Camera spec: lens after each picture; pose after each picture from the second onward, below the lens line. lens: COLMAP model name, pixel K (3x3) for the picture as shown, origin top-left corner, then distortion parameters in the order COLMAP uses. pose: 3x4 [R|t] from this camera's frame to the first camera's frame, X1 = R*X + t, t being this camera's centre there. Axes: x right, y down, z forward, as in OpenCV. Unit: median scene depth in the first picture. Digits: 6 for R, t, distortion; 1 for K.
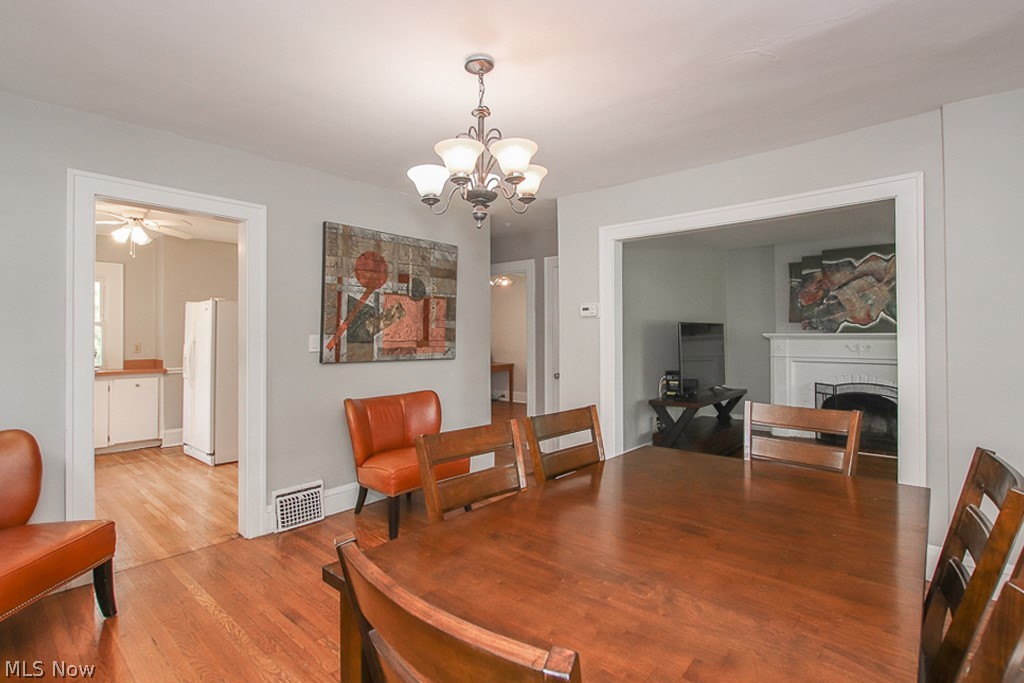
lens RADIAL K [[488.6, 0, 509.9], [0, 488.6, 344.3], [0, 0, 1]] dist [0.000020, -0.000230]
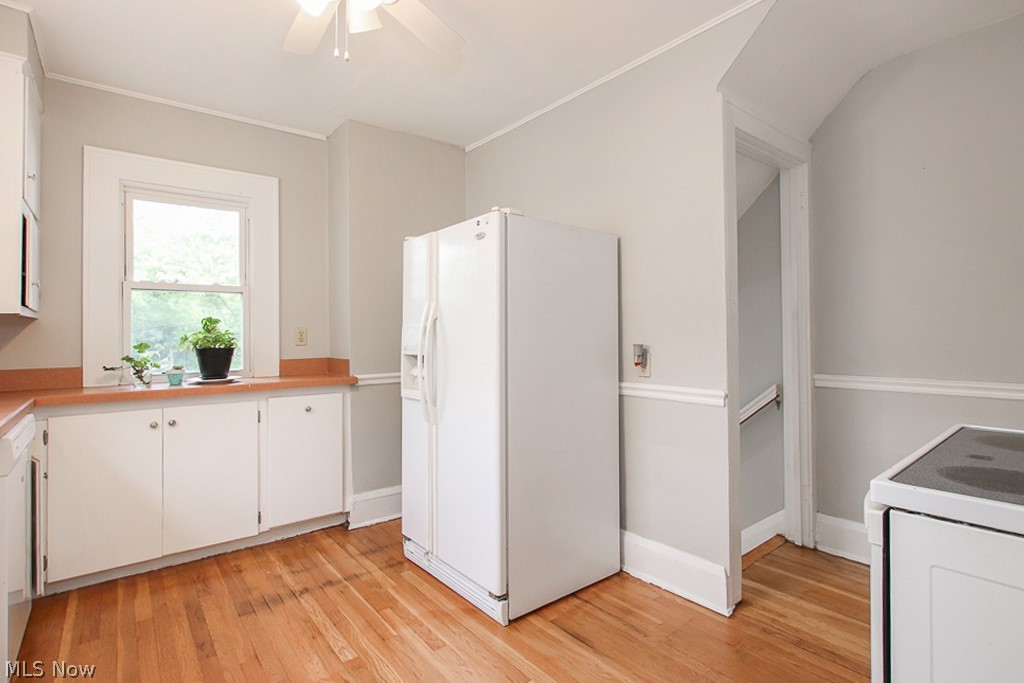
lens RADIAL K [[488.6, 0, 514.1], [0, 488.6, 337.1], [0, 0, 1]] dist [0.000020, -0.000230]
pose [[0.987241, -0.009649, -0.158938, -0.461515], [0.008691, 0.999940, -0.006720, 0.013851], [0.158993, 0.005253, 0.987266, 0.522416]]
